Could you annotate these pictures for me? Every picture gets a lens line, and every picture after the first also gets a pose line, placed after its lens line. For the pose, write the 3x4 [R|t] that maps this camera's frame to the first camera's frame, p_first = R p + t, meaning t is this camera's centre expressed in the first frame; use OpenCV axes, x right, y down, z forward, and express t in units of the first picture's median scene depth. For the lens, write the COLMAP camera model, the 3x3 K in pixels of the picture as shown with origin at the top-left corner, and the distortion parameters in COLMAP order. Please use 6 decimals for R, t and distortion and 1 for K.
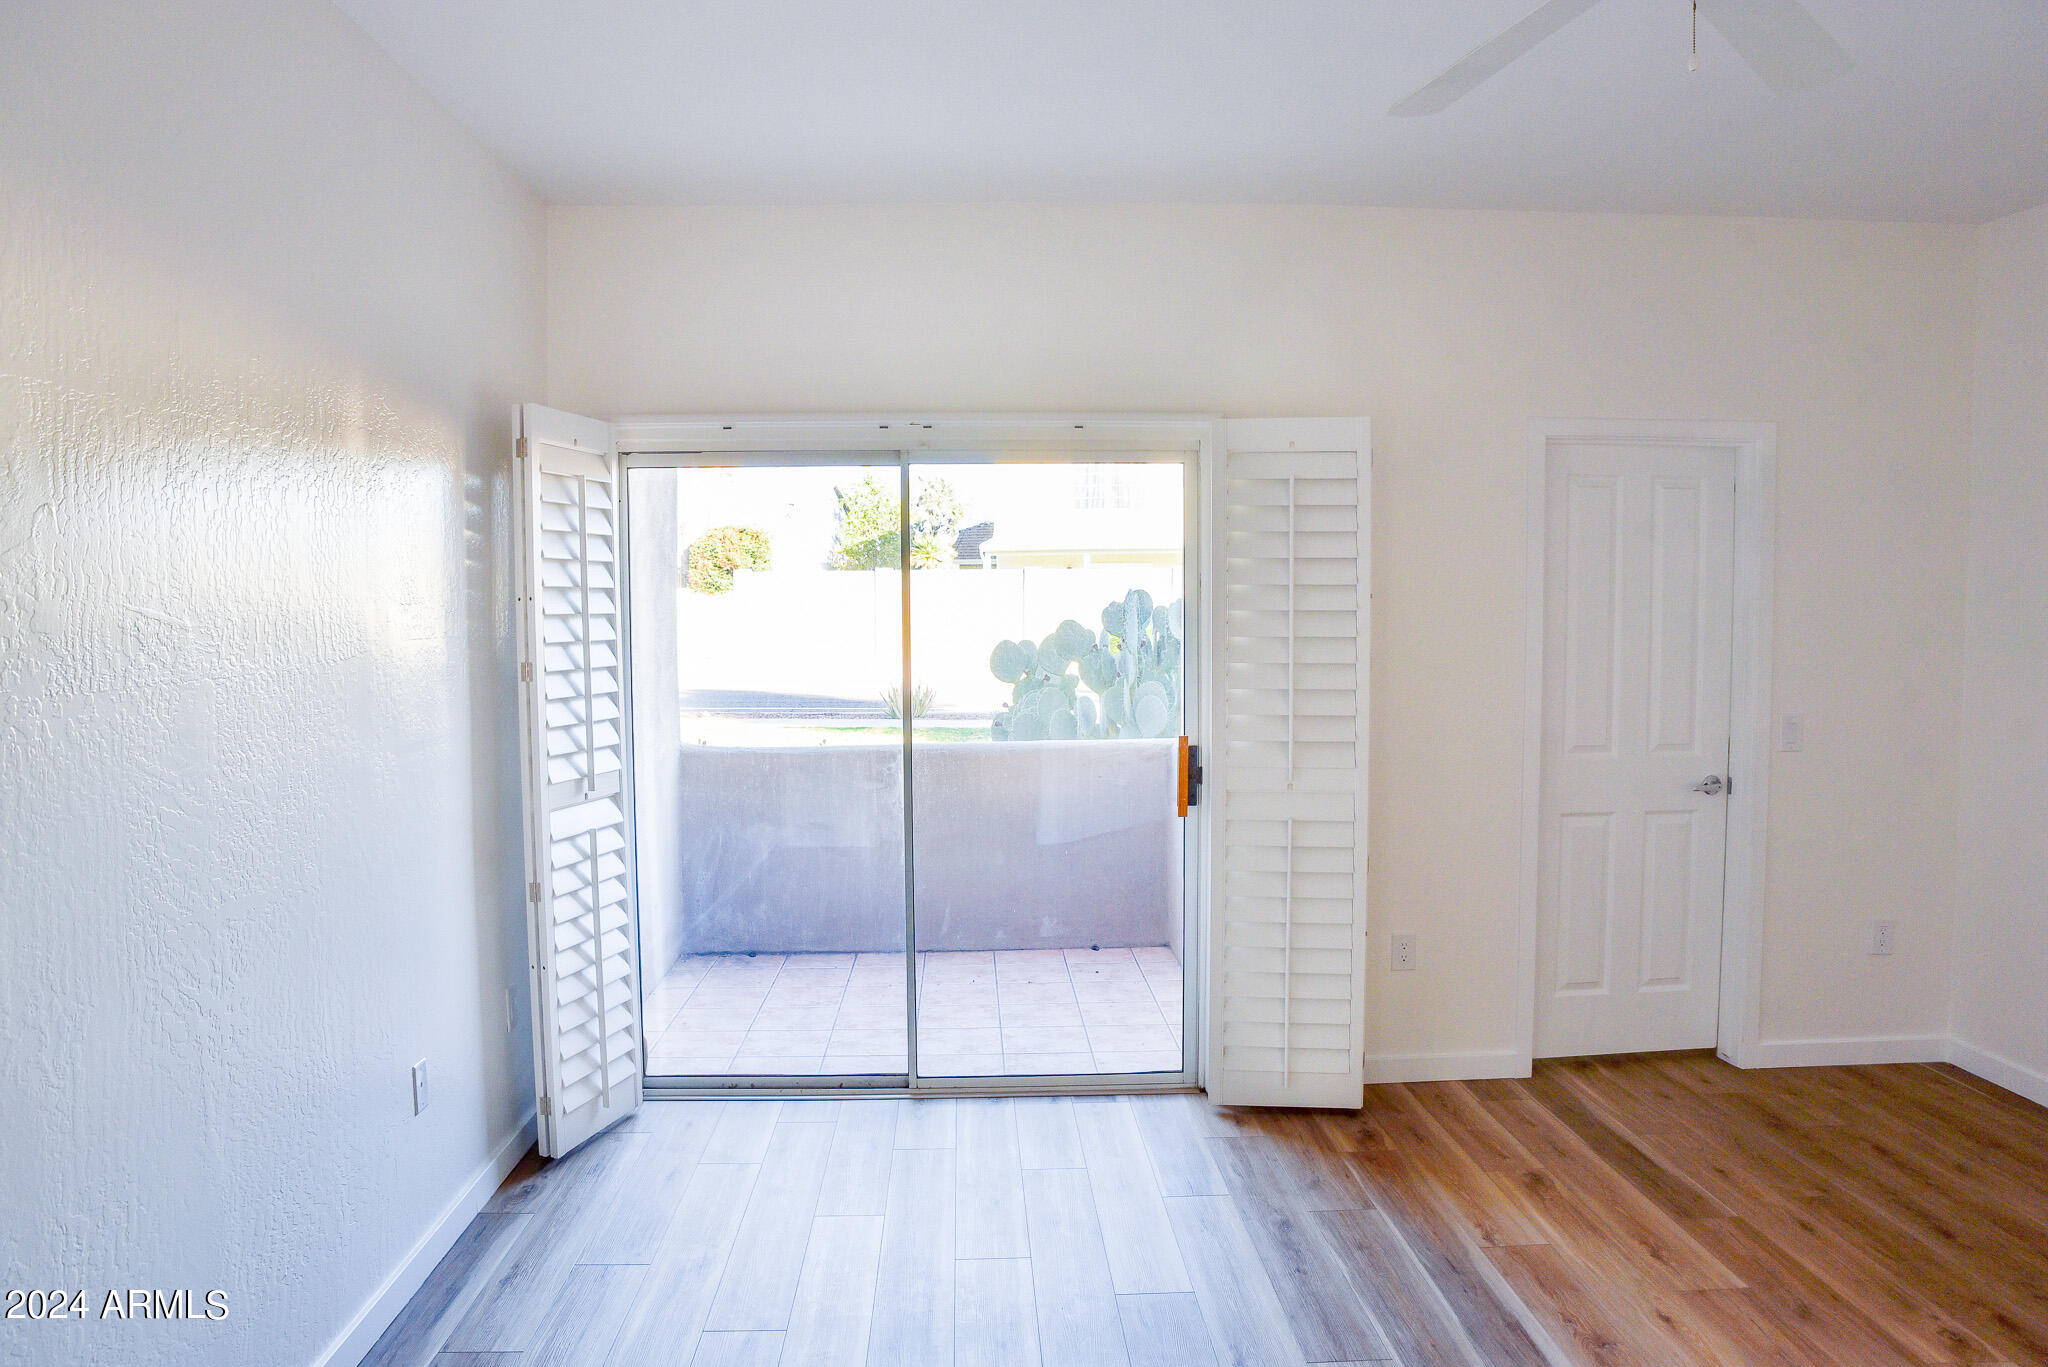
lens RADIAL K [[1402.1, 0, 1027.2], [0, 1402.1, 688.9], [0, 0, 1]] dist [-0.130554, 0.093060]
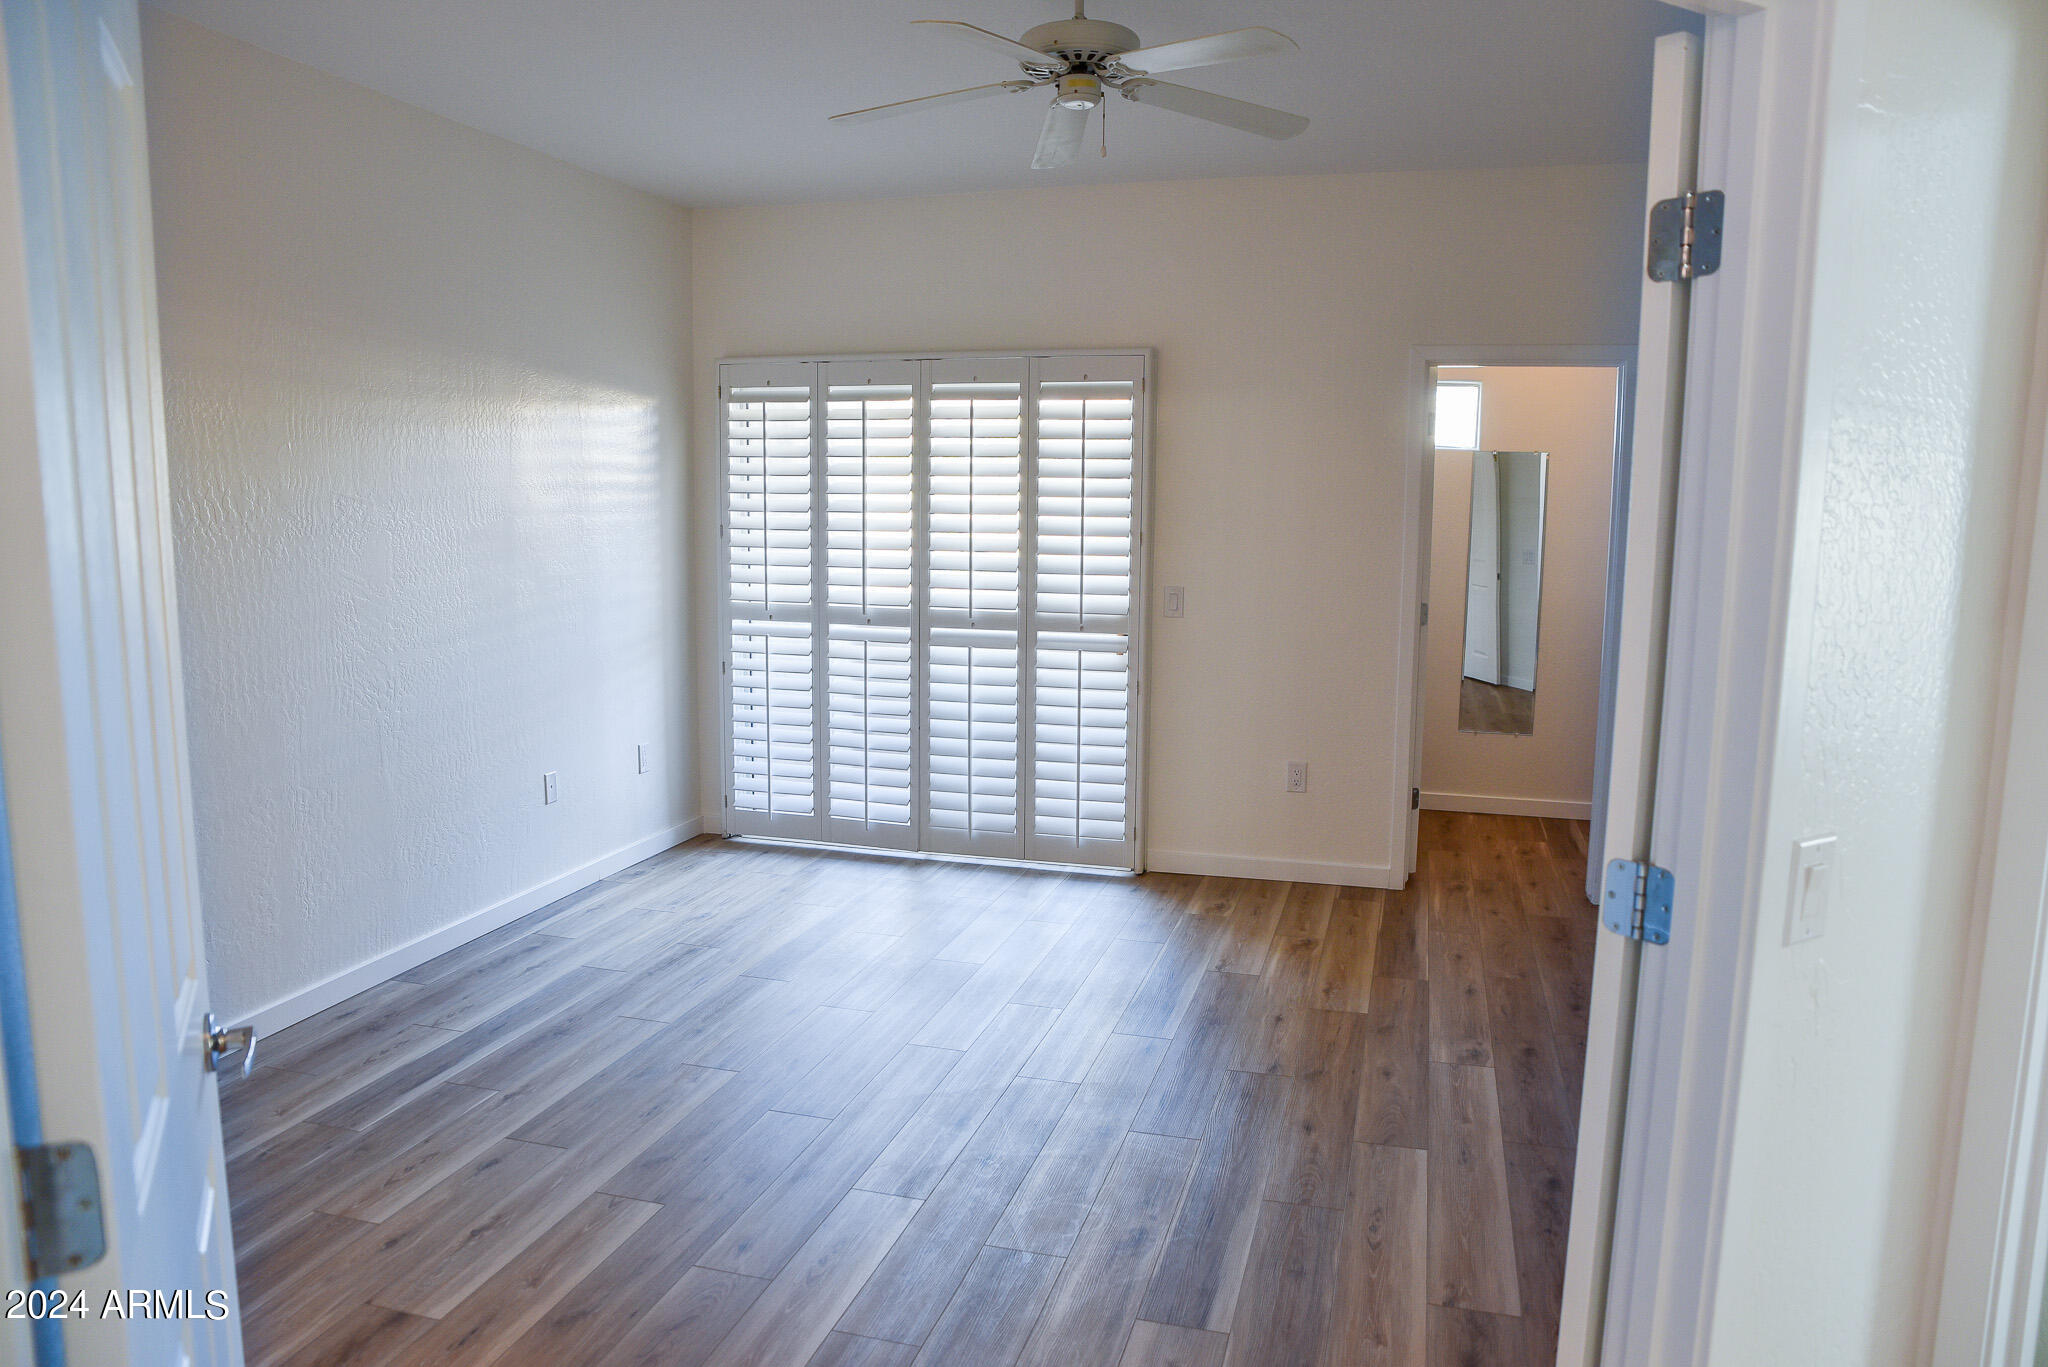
lens RADIAL K [[1402.1, 0, 1027.2], [0, 1402.1, 688.9], [0, 0, 1]] dist [-0.130554, 0.093060]
pose [[0.946927, 0.057171, -0.316323, 0.547384], [-0.032446, 0.996030, 0.082891, 0.016534], [0.319807, -0.068229, 0.945023, -0.336831]]
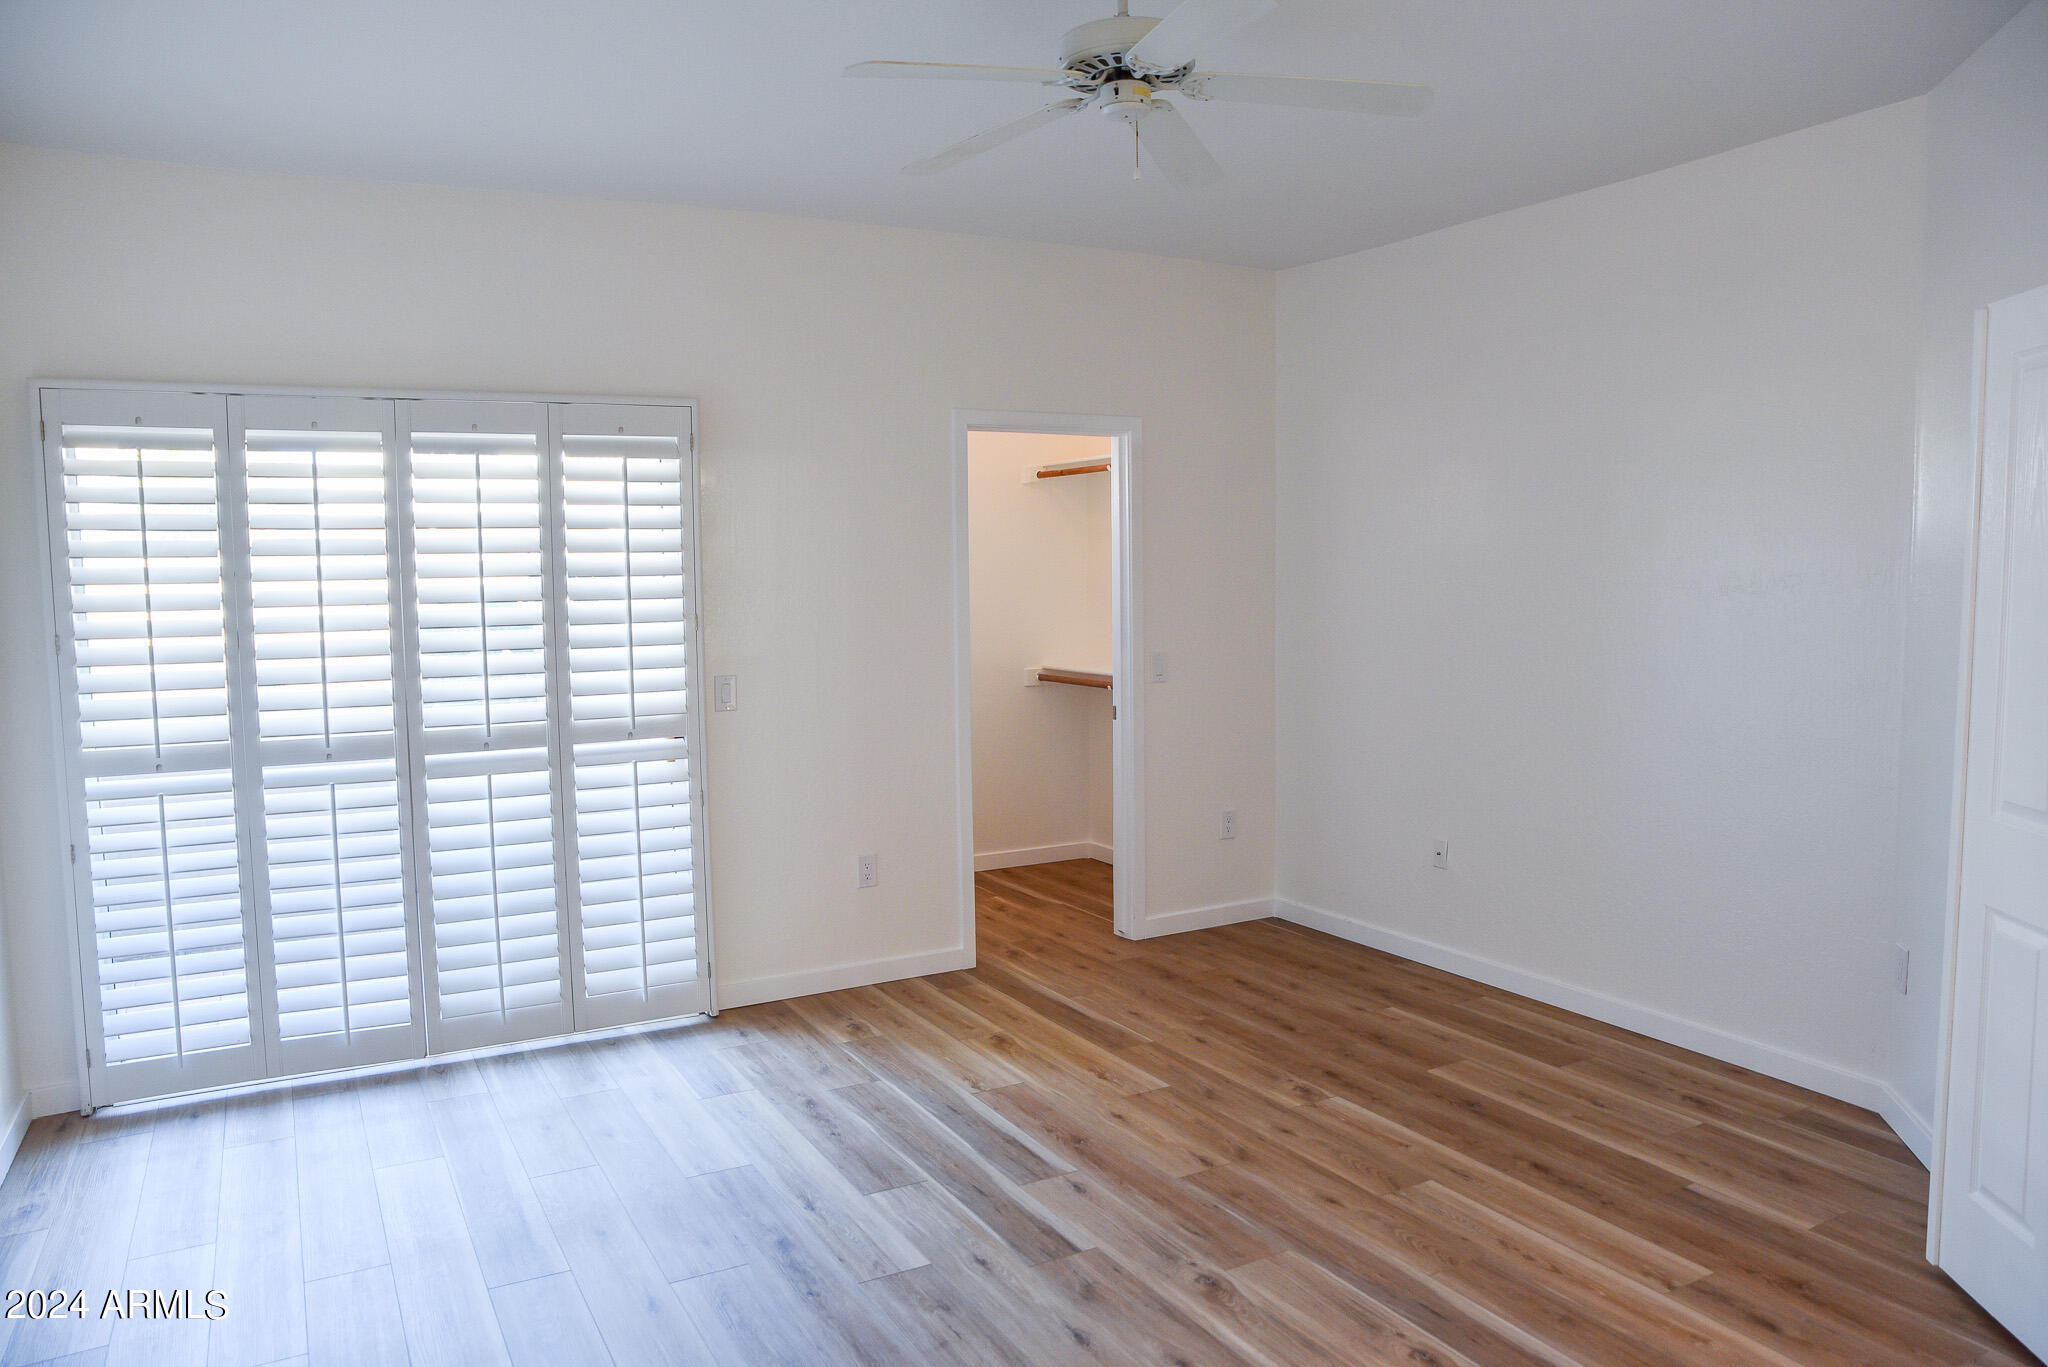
lens RADIAL K [[1402.1, 0, 1027.2], [0, 1402.1, 688.9], [0, 0, 1]] dist [-0.130554, 0.093060]
pose [[0.895840, -0.047876, 0.441790, -0.145563], [0.037815, 0.998786, 0.031557, 0.008121], [-0.442765, -0.011563, 0.896563, -0.128333]]
